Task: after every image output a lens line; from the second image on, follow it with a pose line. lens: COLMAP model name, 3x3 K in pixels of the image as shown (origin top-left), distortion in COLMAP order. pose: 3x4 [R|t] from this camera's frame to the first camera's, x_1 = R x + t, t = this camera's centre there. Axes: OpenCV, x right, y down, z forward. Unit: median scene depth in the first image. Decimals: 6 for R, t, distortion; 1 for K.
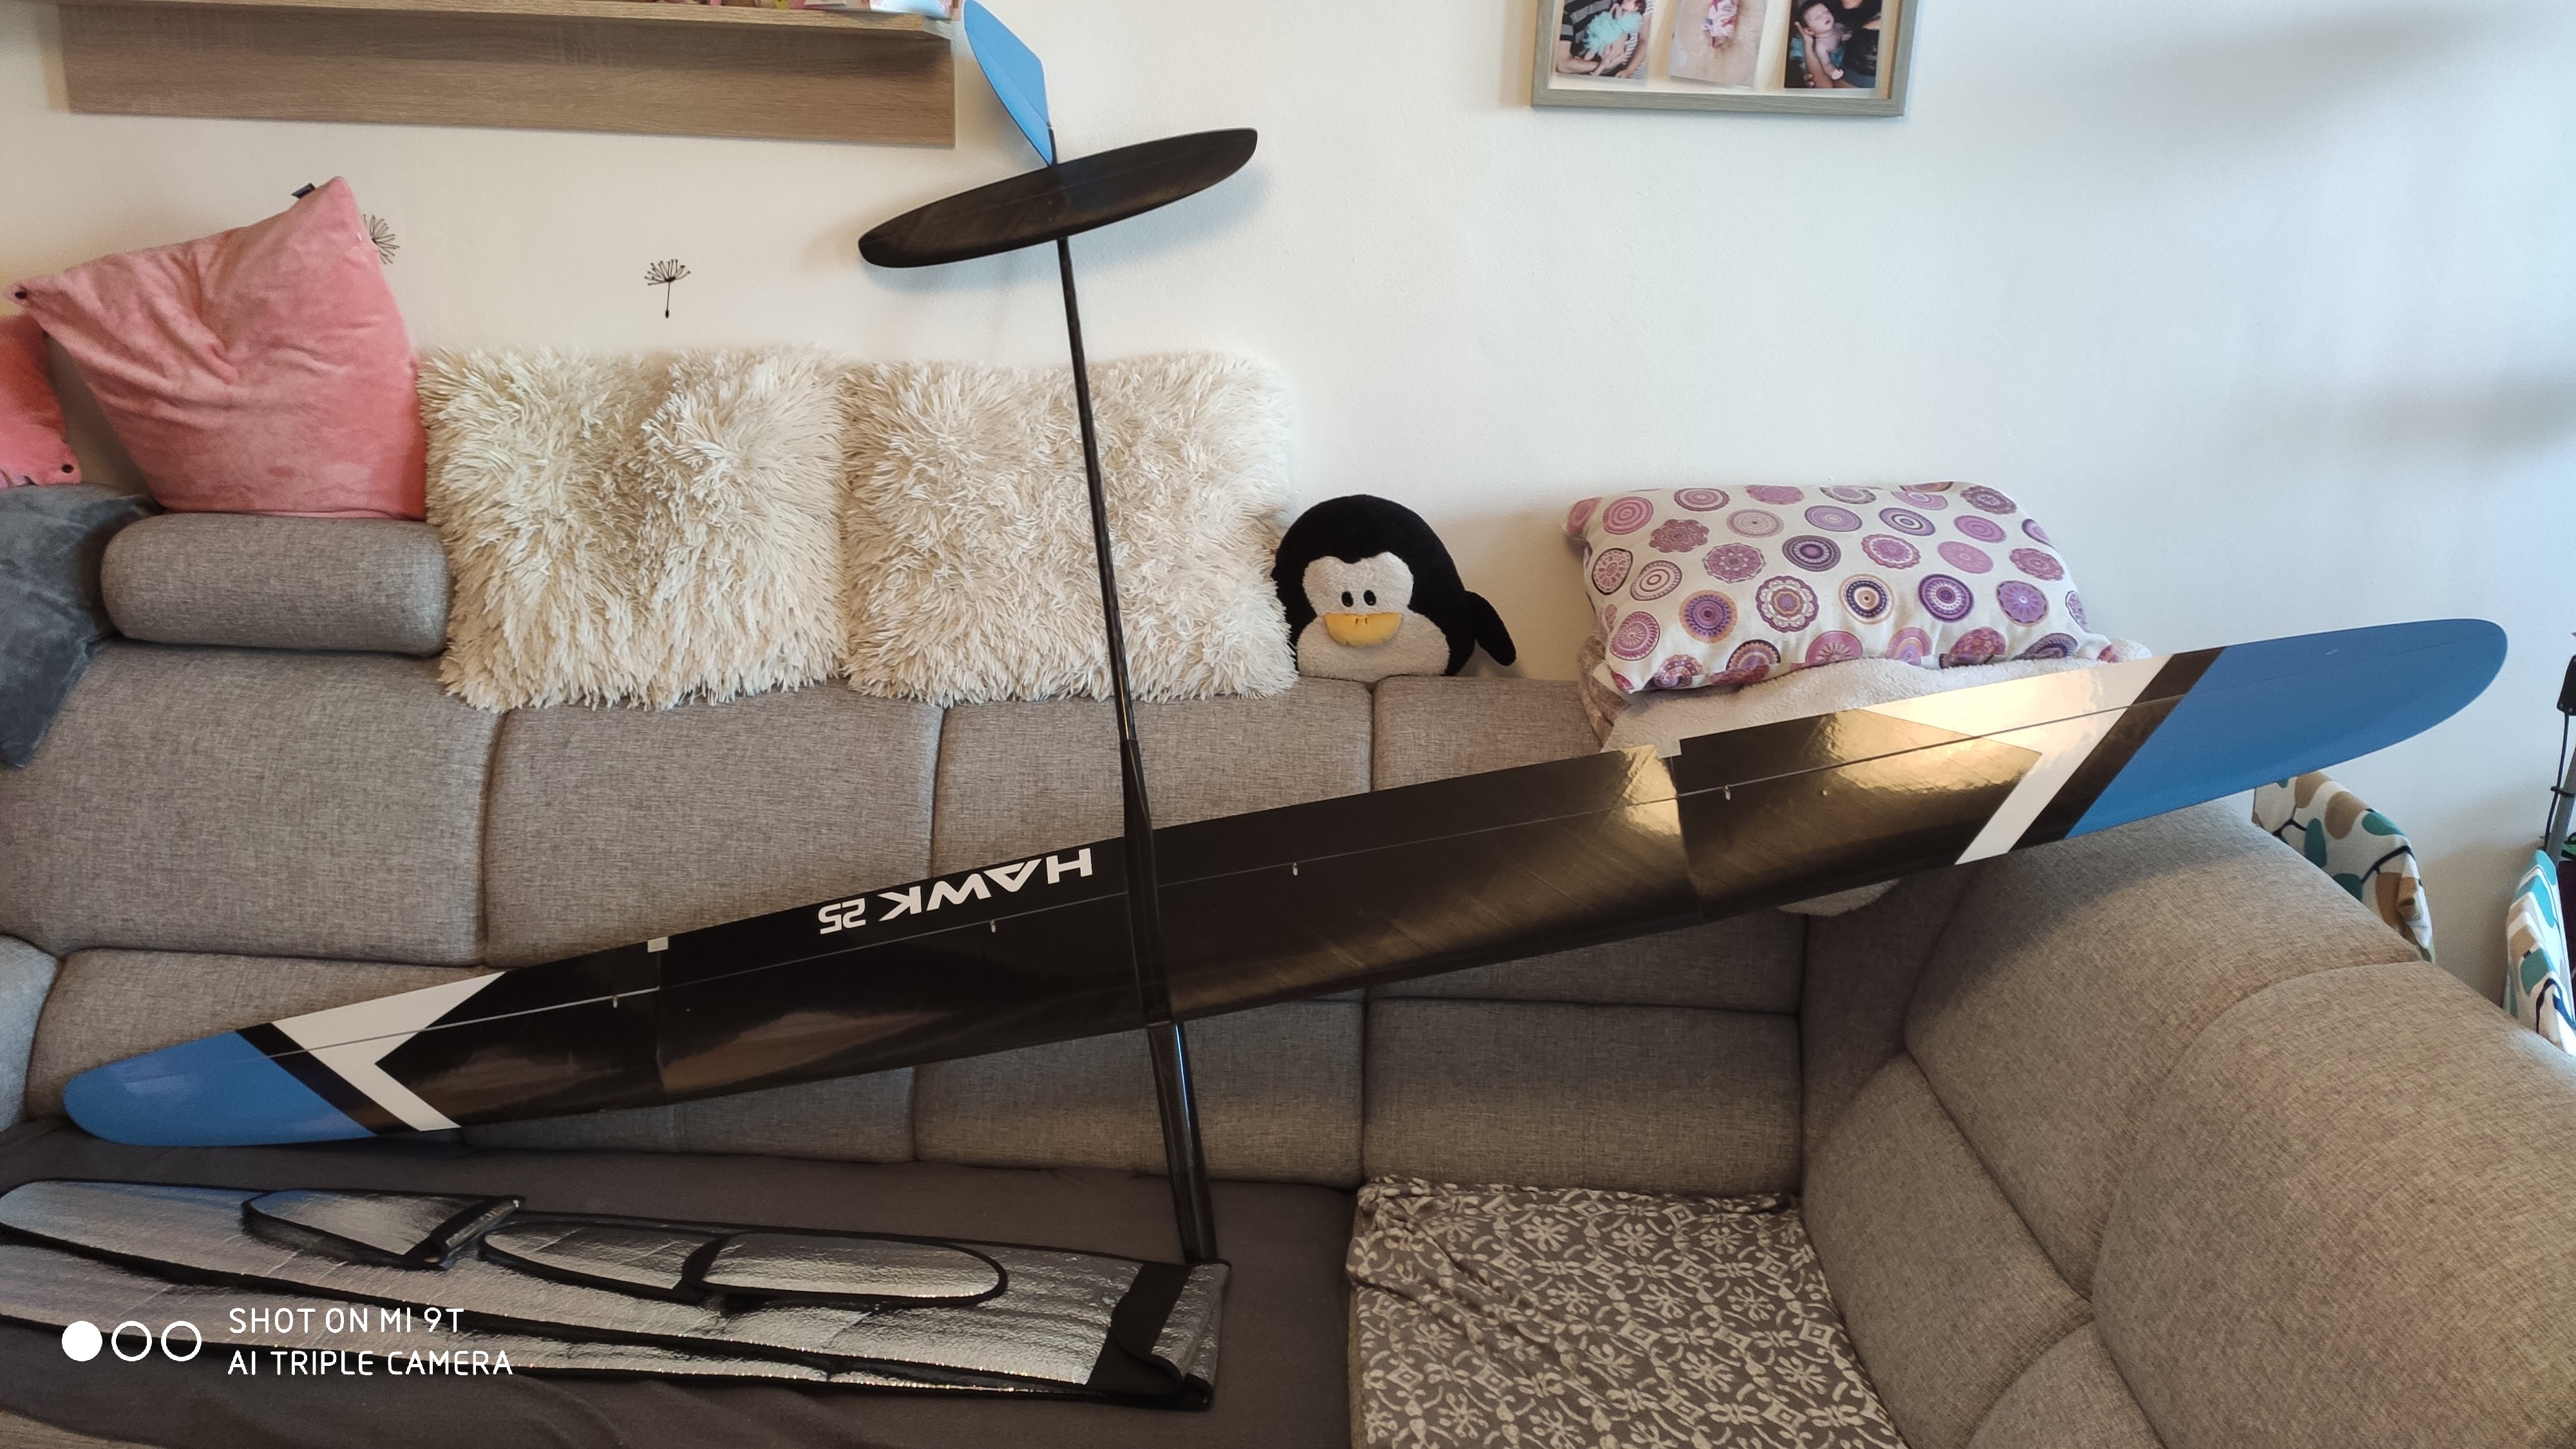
lens RADIAL K [[1964.3, 0, 1288.0], [0, 1964.3, 724.5], [0, 0, 1]] dist [0.032981, 0.000695]
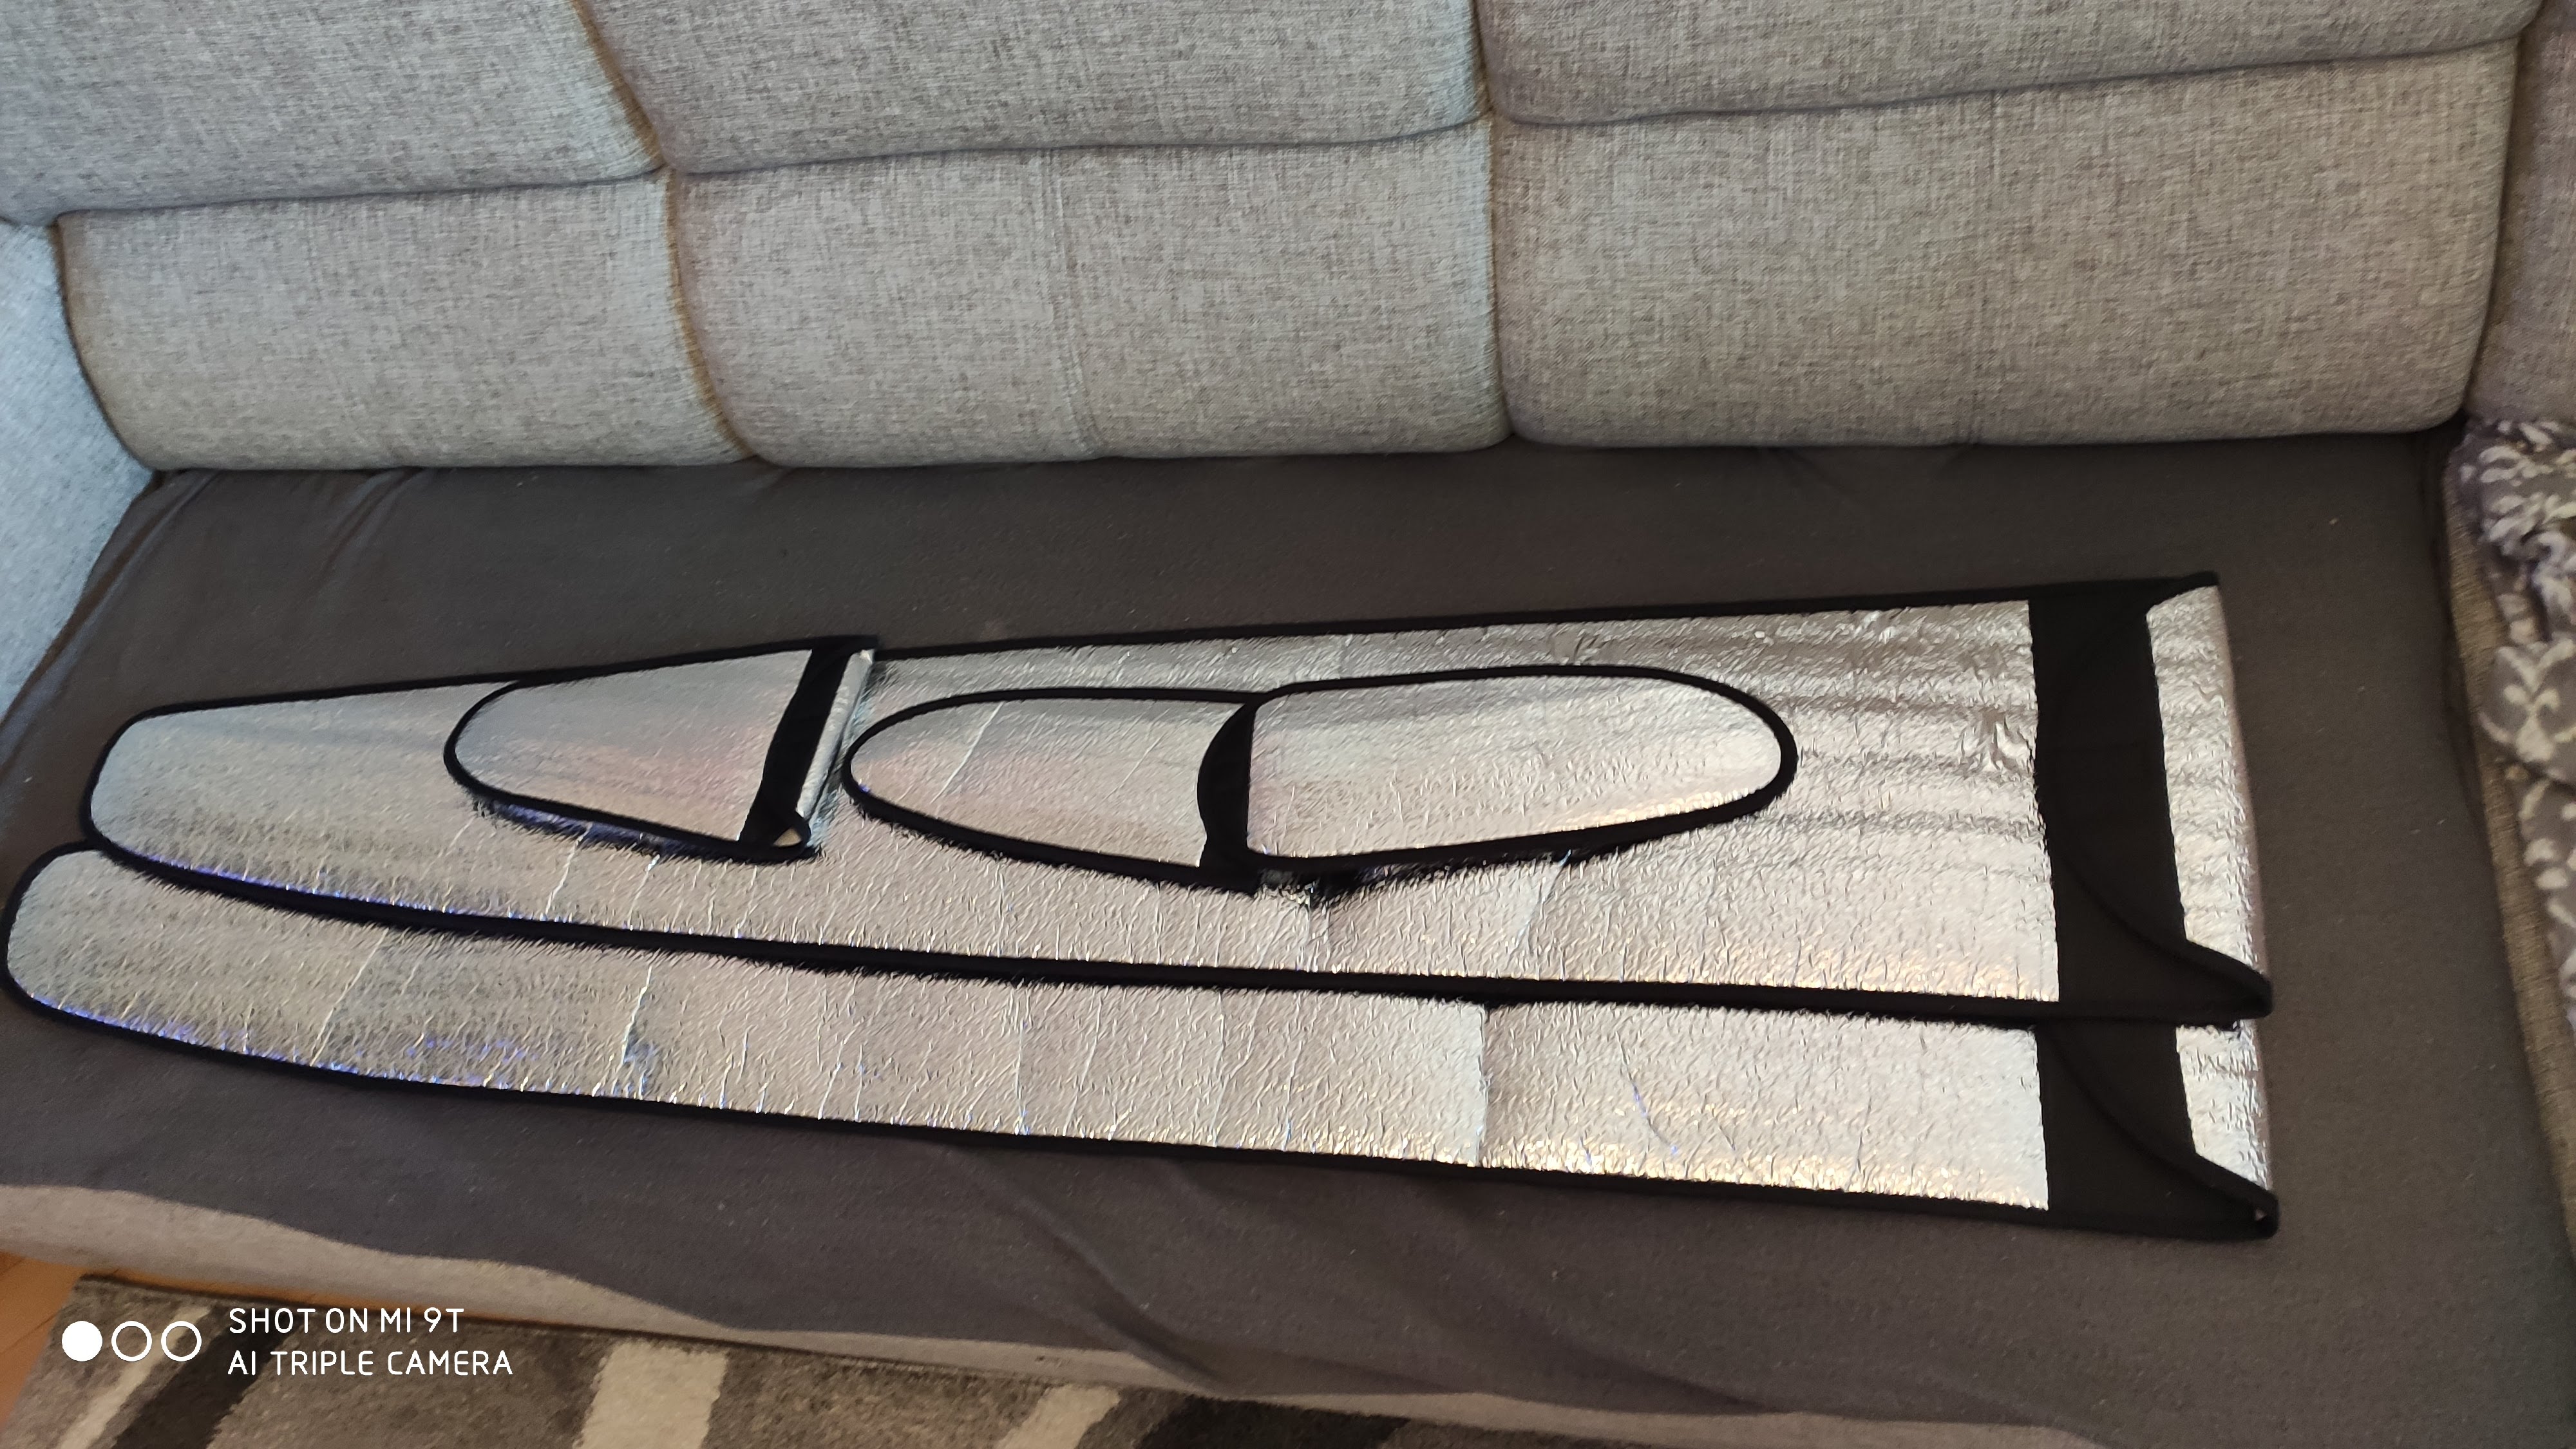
lens RADIAL K [[1964.3, 0, 1288.0], [0, 1964.3, 724.5], [0, 0, 1]] dist [0.032981, 0.000695]
pose [[0.963422, -0.054755, -0.262337, -0.126684], [0.233544, 0.651654, 0.721668, -0.149827], [0.131438, -0.756538, 0.640605, 0.642415]]
